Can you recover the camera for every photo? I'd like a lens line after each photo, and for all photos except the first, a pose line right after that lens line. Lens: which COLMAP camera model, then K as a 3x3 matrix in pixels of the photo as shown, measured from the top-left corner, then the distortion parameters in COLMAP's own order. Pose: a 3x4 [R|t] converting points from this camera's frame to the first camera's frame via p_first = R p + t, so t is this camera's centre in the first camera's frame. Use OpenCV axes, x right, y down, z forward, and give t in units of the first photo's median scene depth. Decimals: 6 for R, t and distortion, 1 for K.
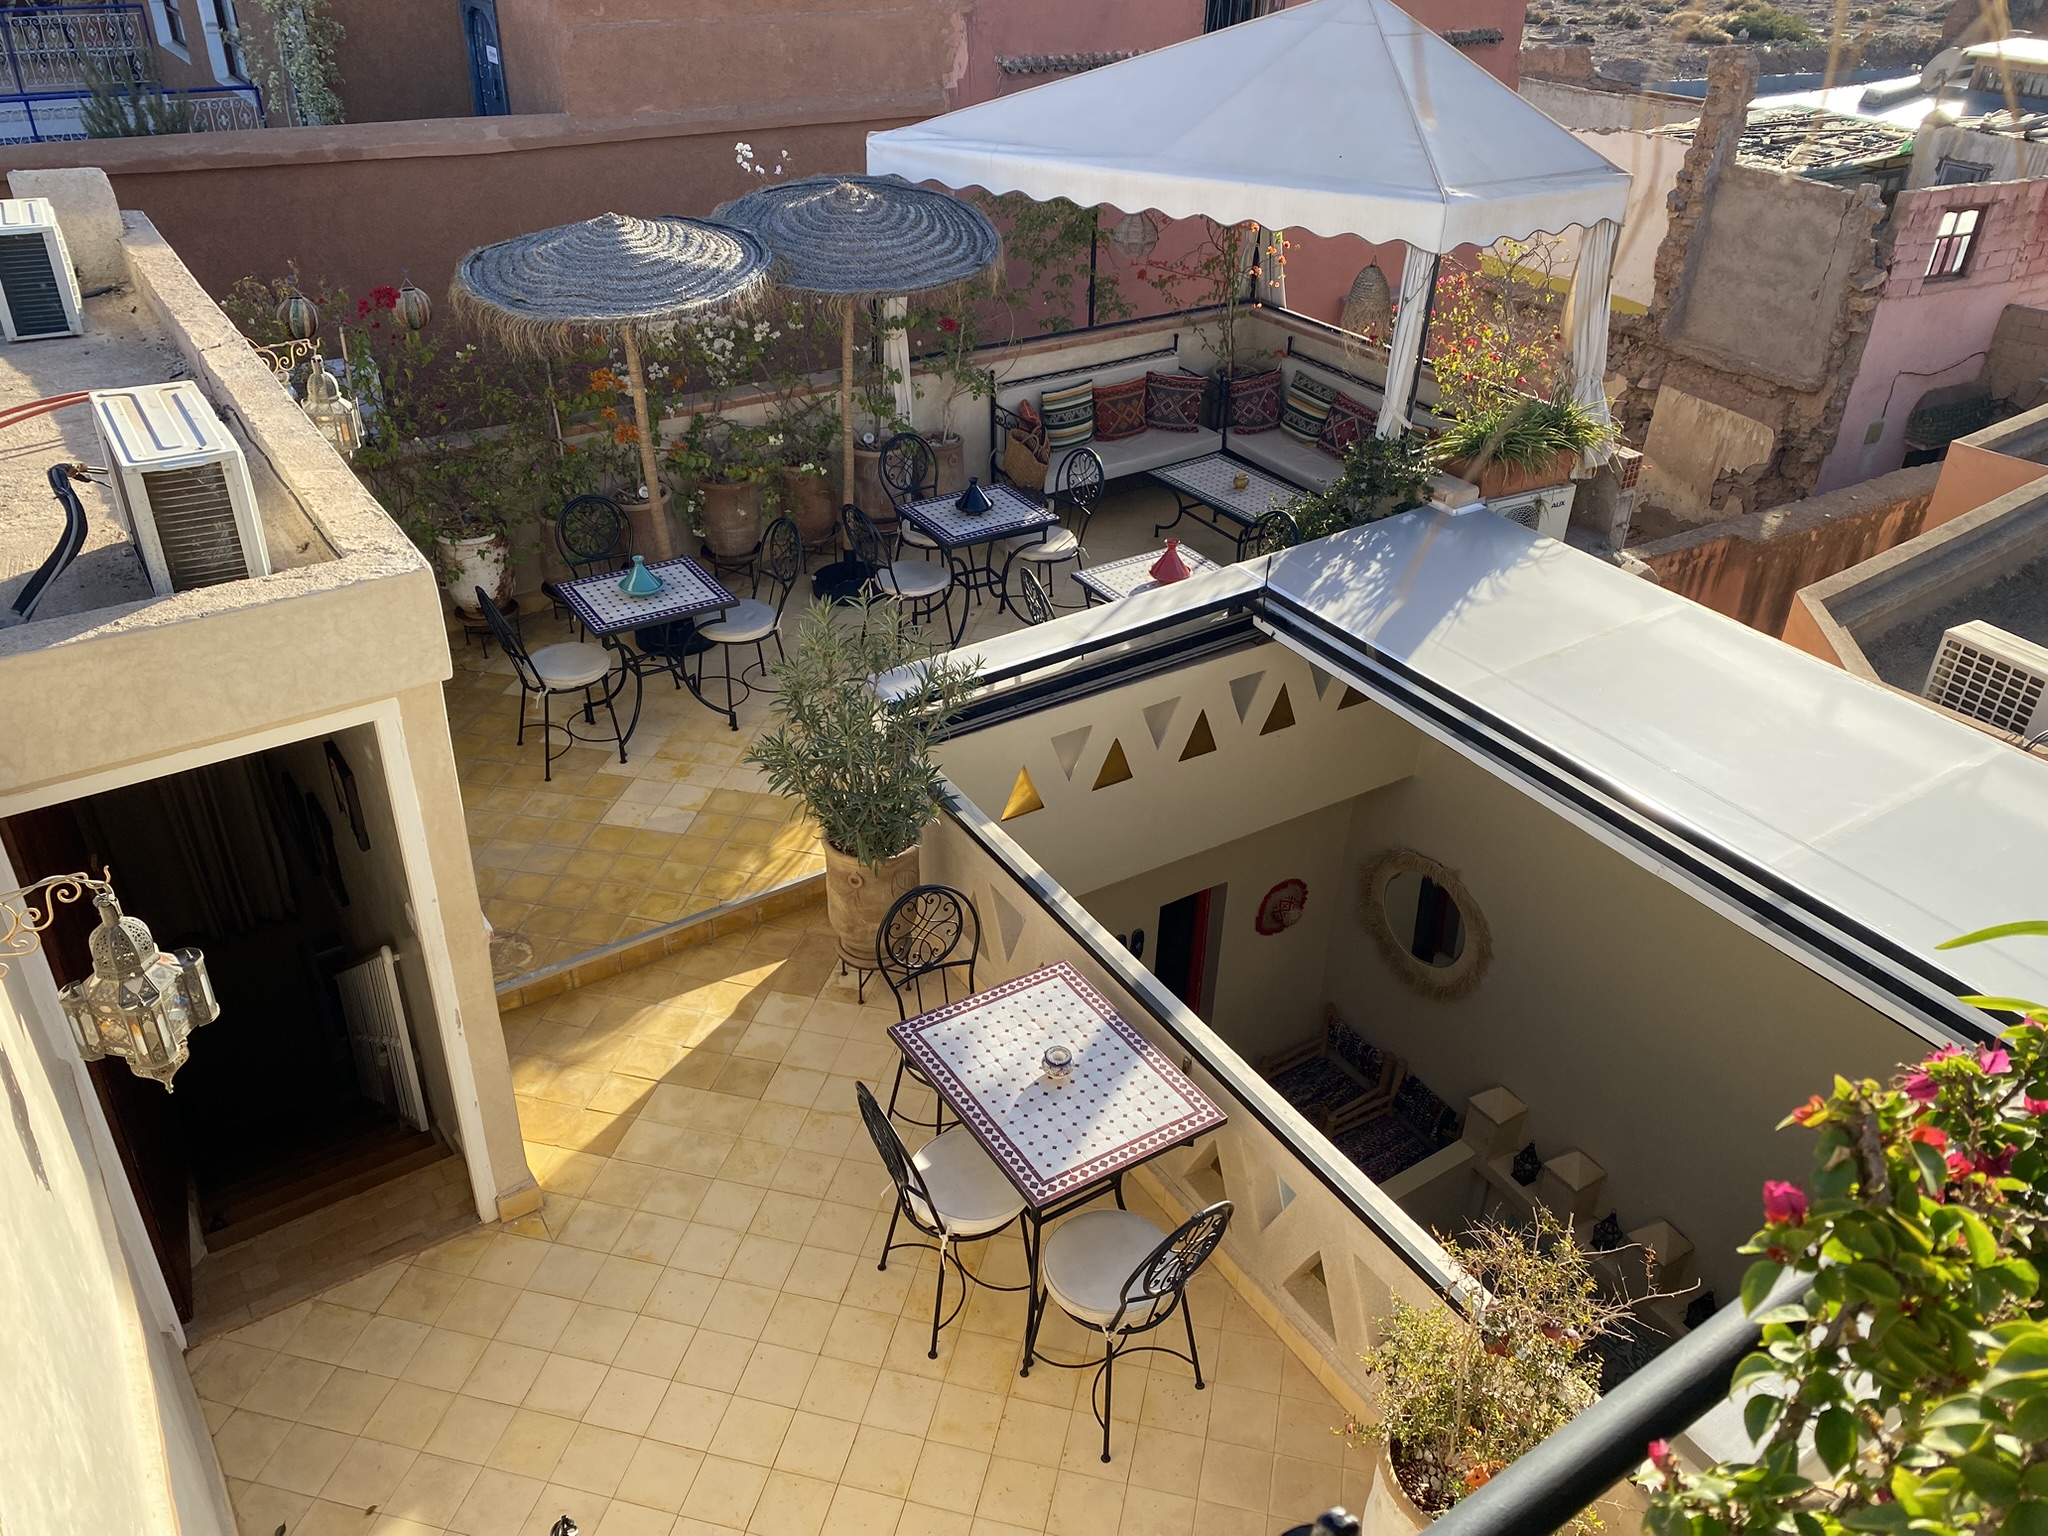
lens RADIAL K [[1559.6, 0, 1029.1], [0, 1559.6, 757.9], [0, 0, 1]] dist [0.039177, -0.004953]
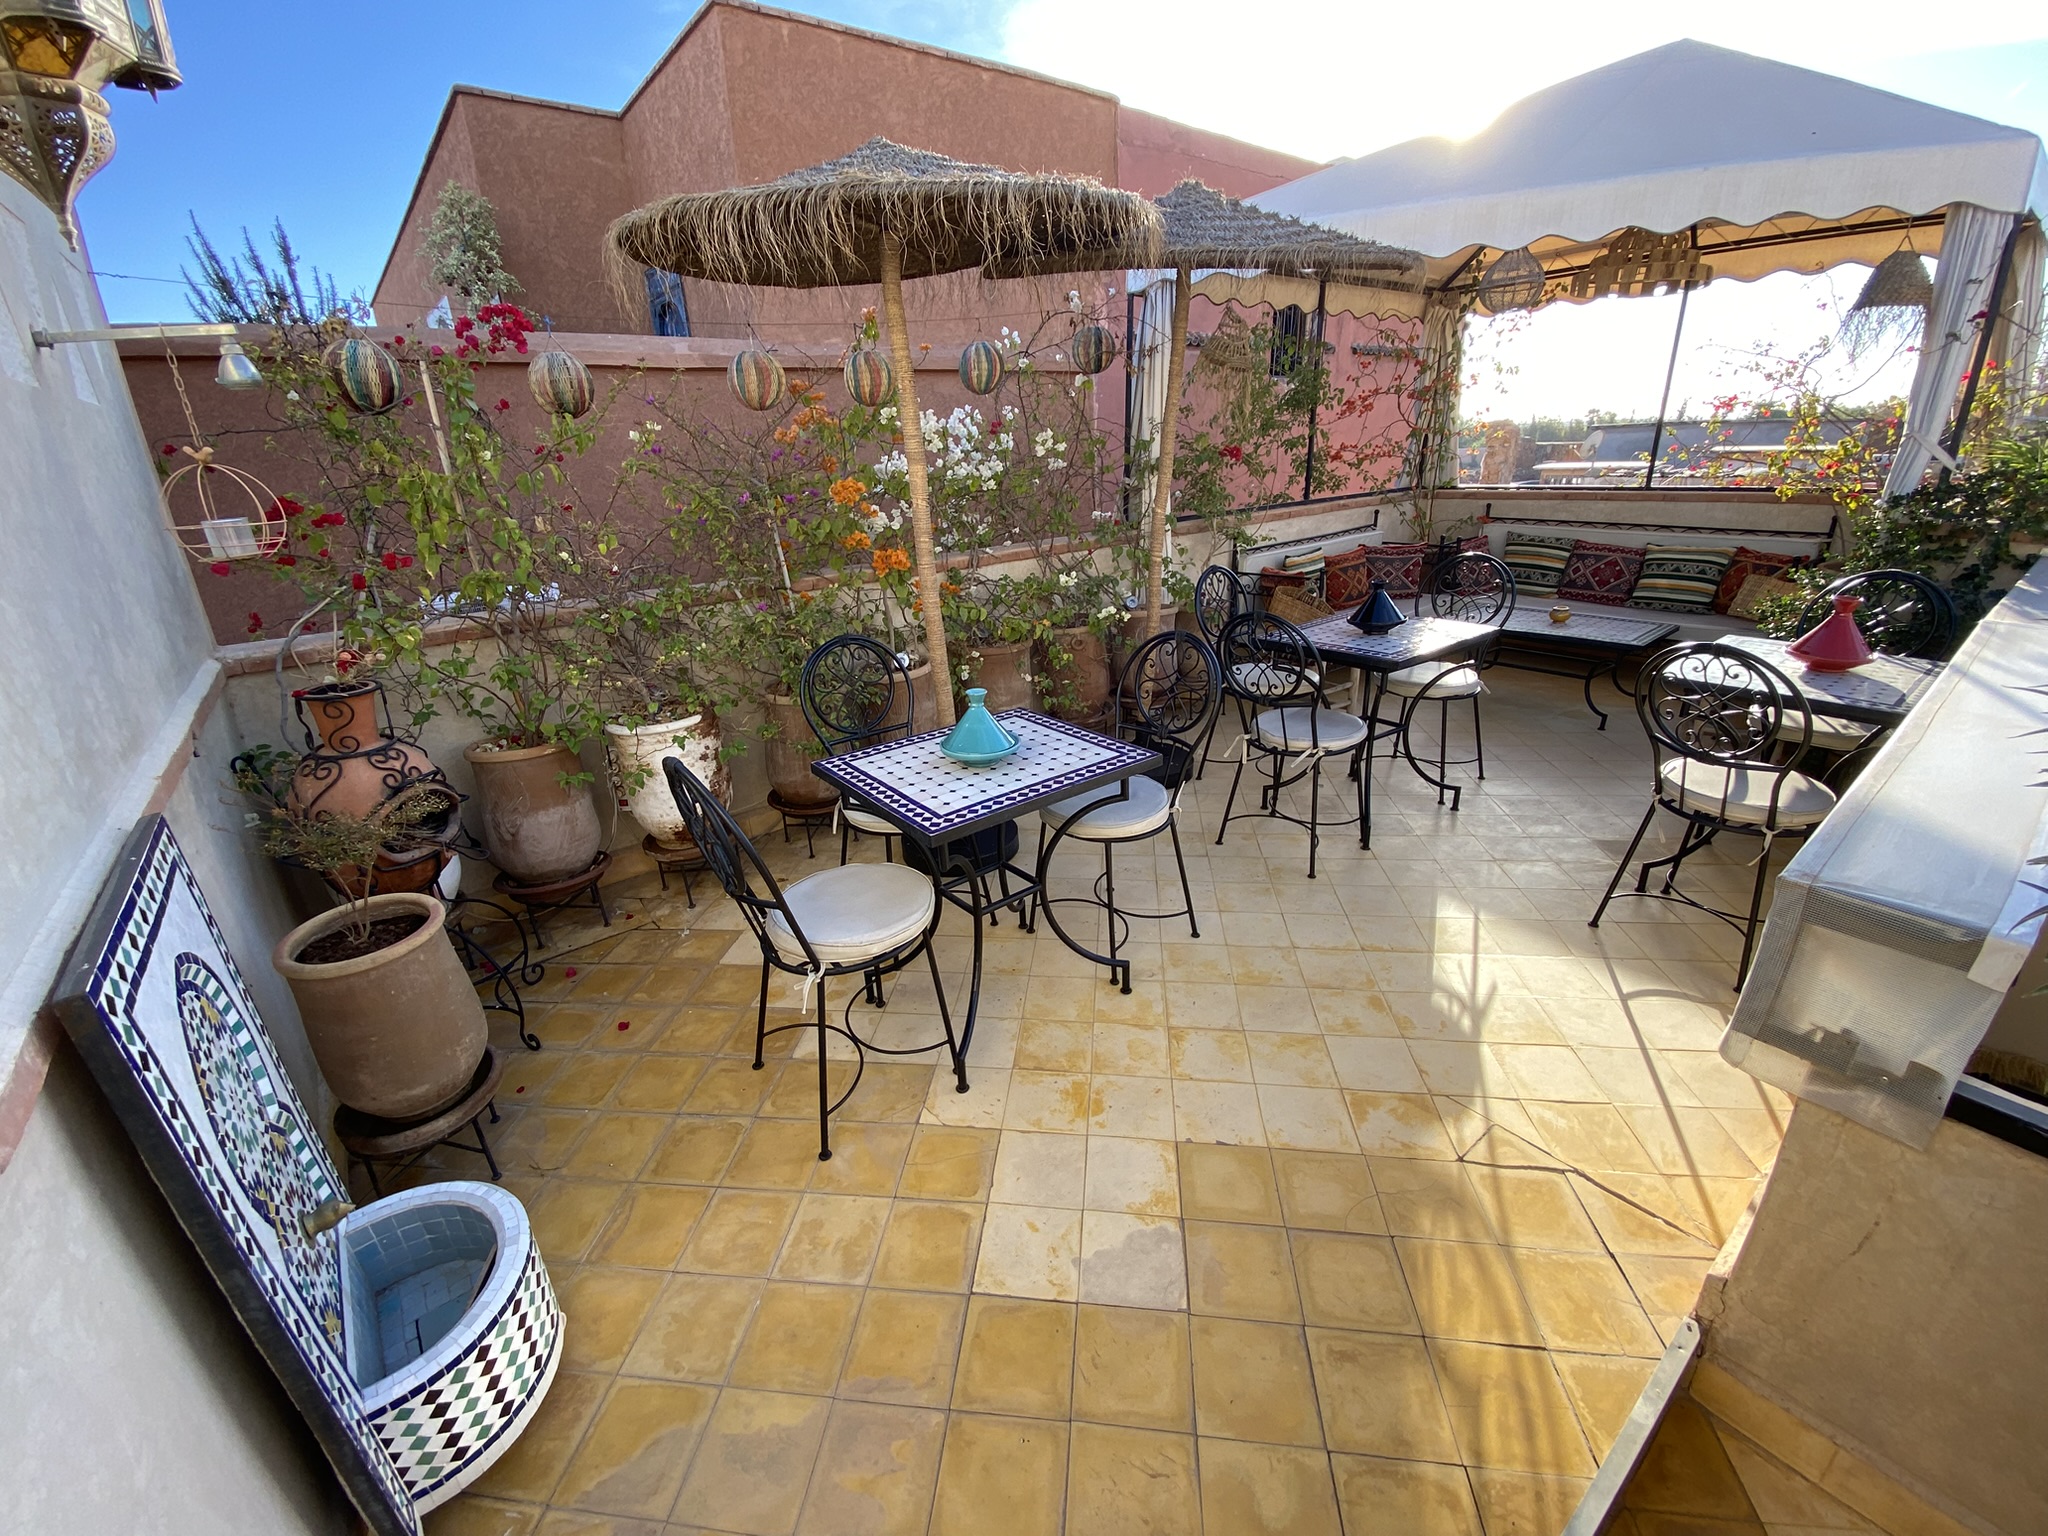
lens RADIAL K [[833.5, 0, 1004.6], [0, 833.5, 772.5], [0, 0, 1]] dist [0.028960, -0.000050]
pose [[0.995384, -0.089806, 0.033856, -0.231448], [0.094358, 0.980188, -0.174147, -0.047063], [-0.017546, 0.176538, 0.984137, 0.668851]]
